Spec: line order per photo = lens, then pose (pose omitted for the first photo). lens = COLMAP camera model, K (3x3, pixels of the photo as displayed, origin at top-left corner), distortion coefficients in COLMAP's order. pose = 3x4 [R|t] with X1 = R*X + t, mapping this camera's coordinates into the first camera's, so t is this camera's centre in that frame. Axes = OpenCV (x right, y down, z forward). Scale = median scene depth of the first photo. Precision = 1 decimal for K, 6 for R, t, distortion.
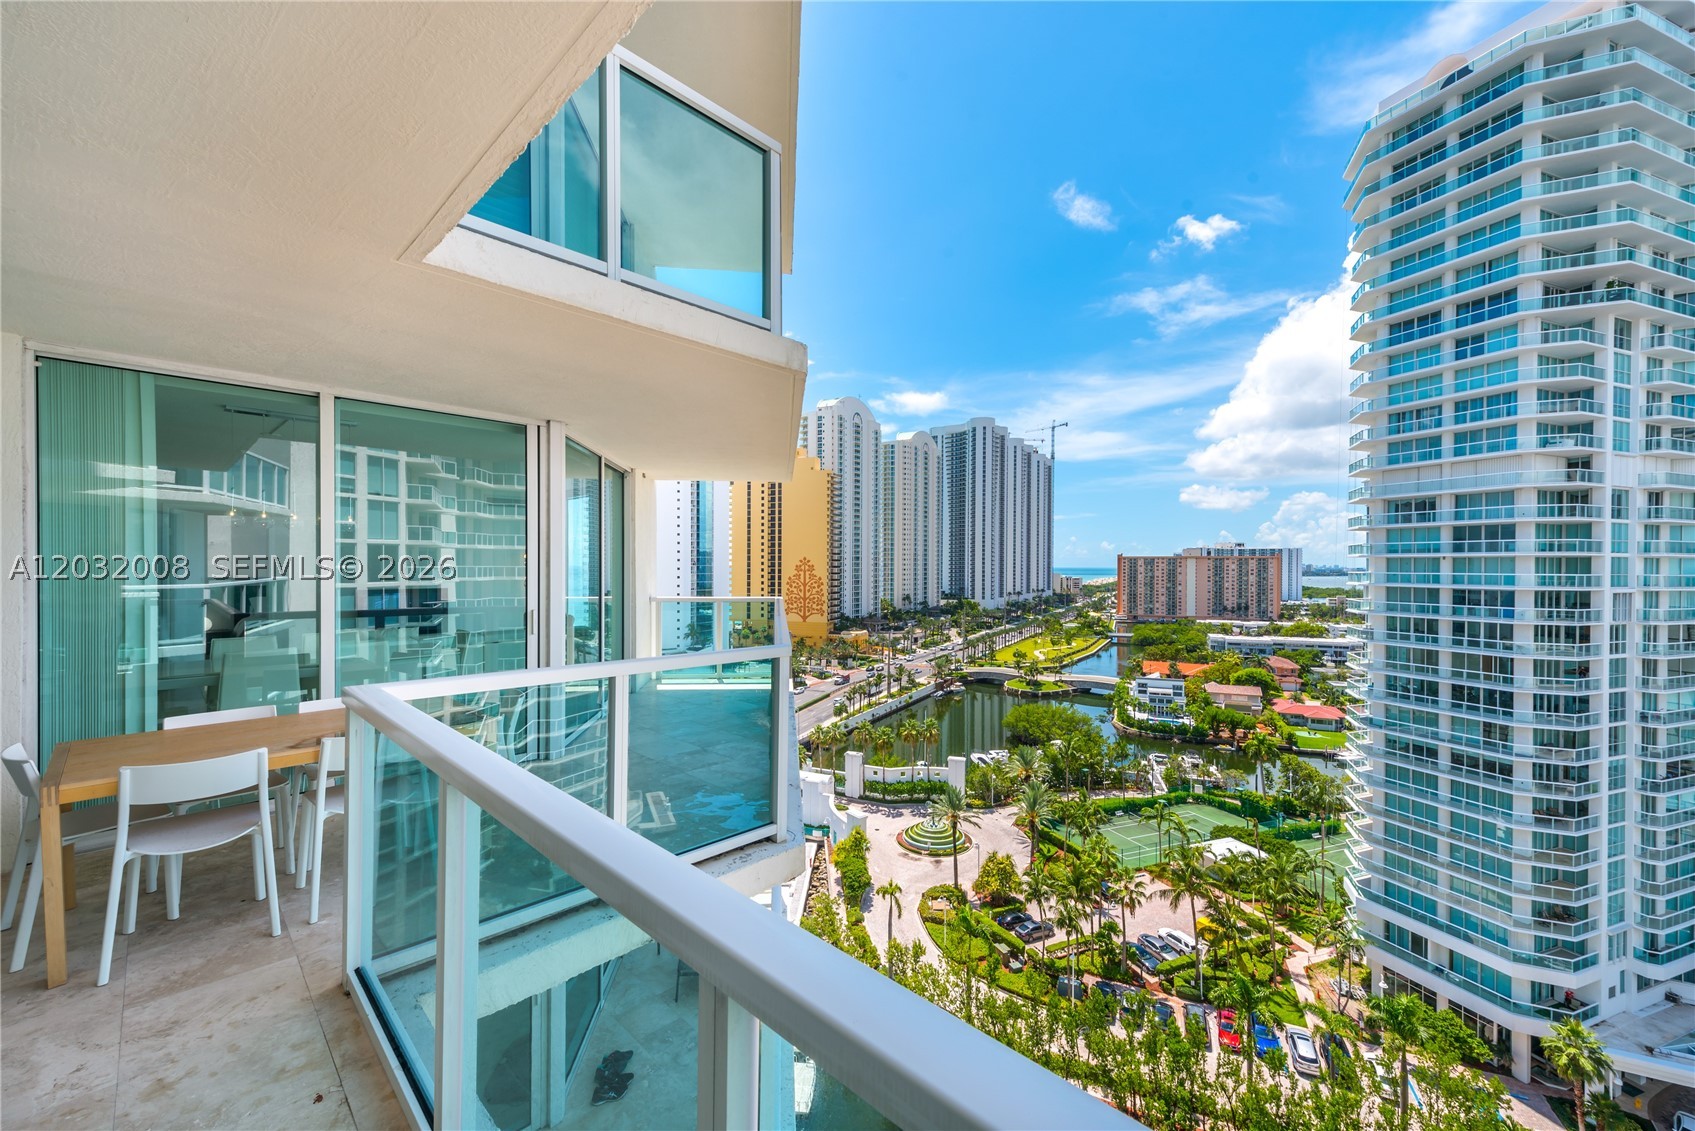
lens RADIAL K [[670.2, 0, 850.0], [0, 670.2, 569.7], [0, 0, 1]] dist [0.017380, -0.004716]
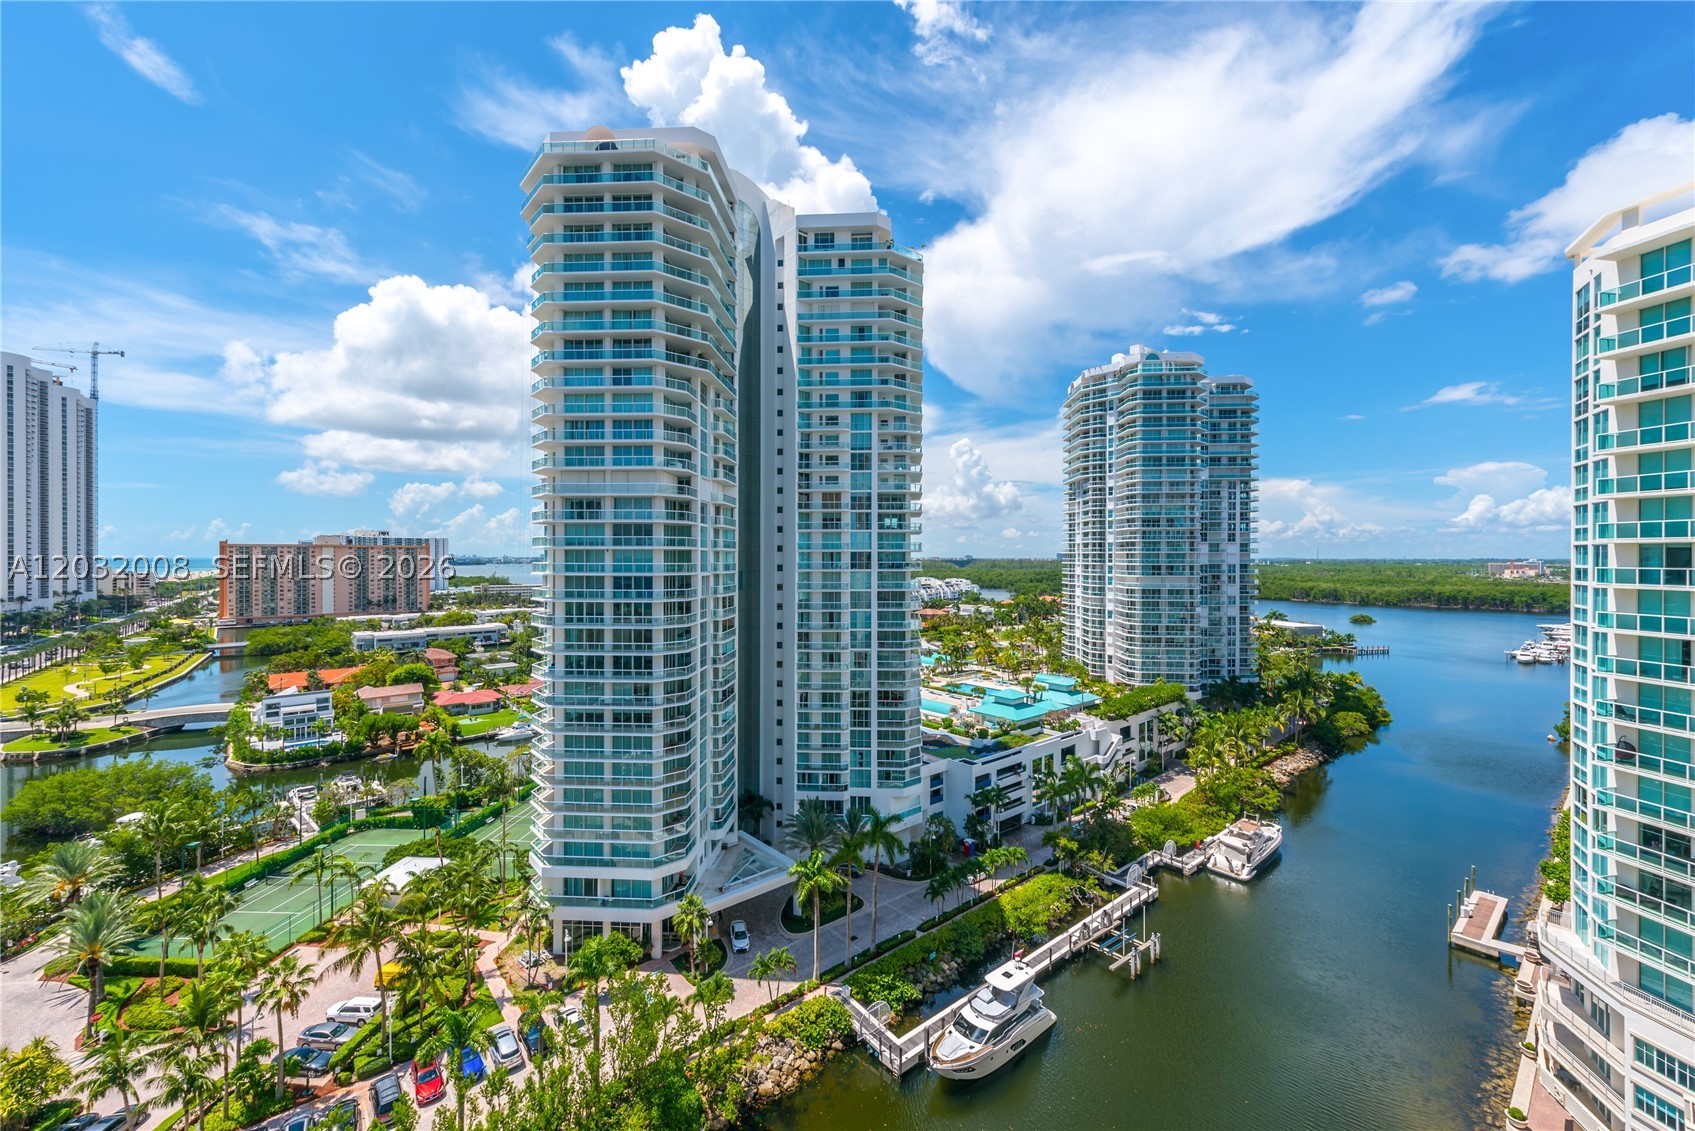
lens RADIAL K [[675.5, 0, 850.0], [0, 675.5, 559.4], [0, 0, 1]] dist [0.019016, -0.005423]
pose [[0.427484, -0.006458, 0.904000, -0.006205], [0.006437, 0.999971, 0.004100, -0.001853], [-0.904000, 0.004067, 0.427513, 0.061897]]
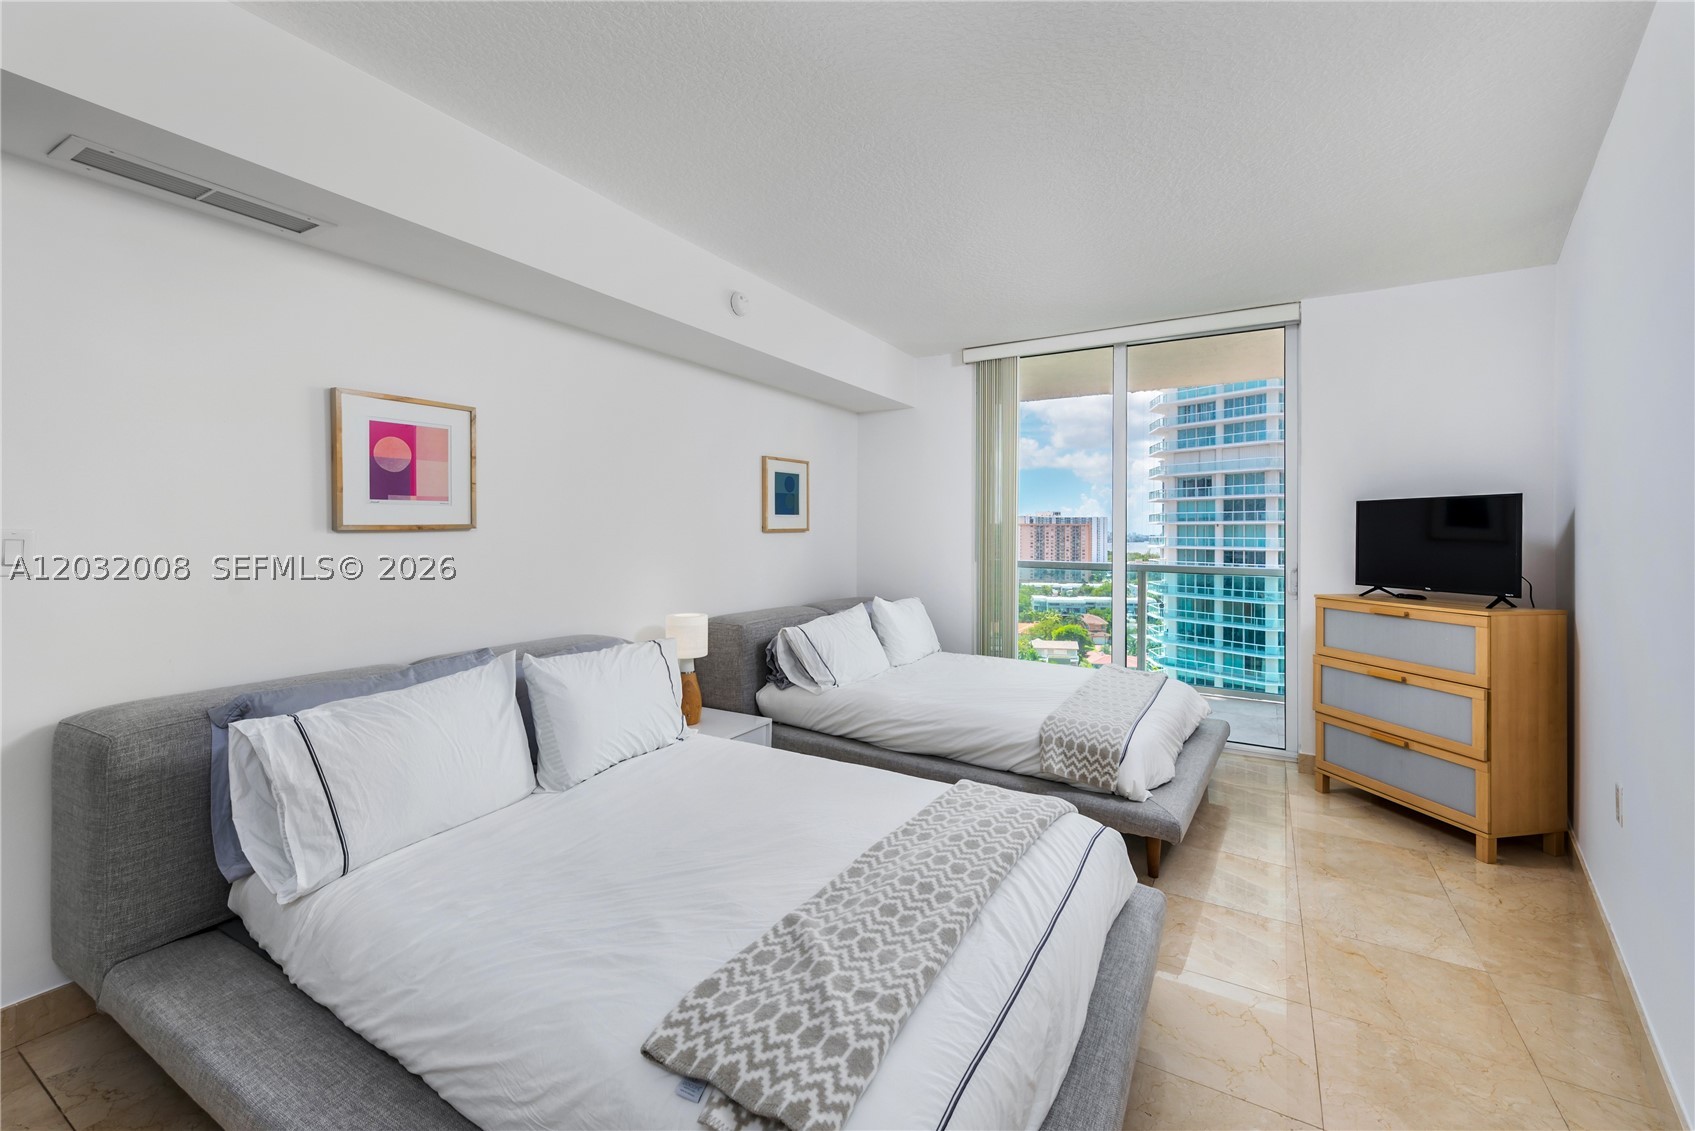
lens RADIAL K [[689.1, 0, 844.1], [0, 689.1, 530.4], [0, 0, 1]] dist [0.019458, 0.000011]
pose [[0.974297, 0.002093, 0.225256, -0.040640], [-0.000139, 0.999962, -0.008693, 0.001901], [-0.225266, 0.008438, 0.974261, -0.044522]]
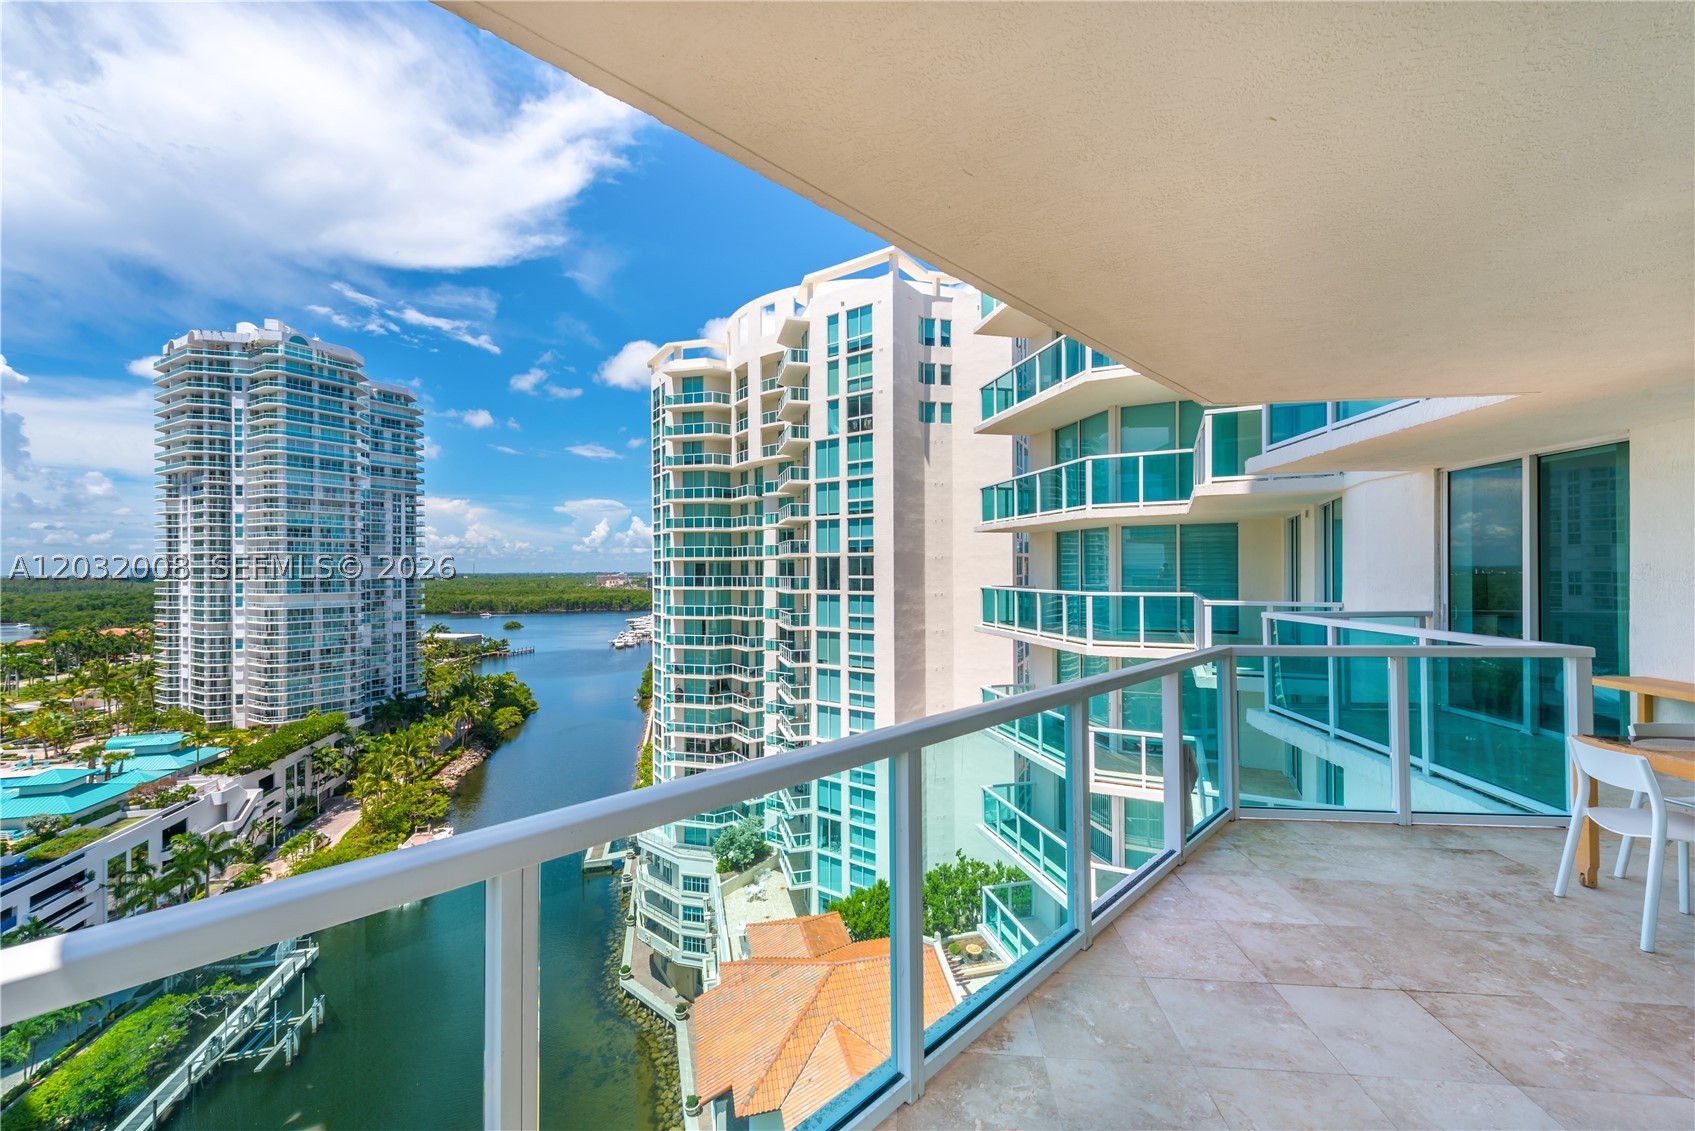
lens RADIAL K [[664.6, 0, 850.8], [0, 664.6, 569.3], [0, 0, 1]] dist [0.017444, -0.003919]
pose [[-0.624891, 0.000309, 0.780712, -0.021834], [0.007574, 0.999955, 0.005666, -0.001056], [-0.780675, 0.009453, -0.624866, 0.080047]]
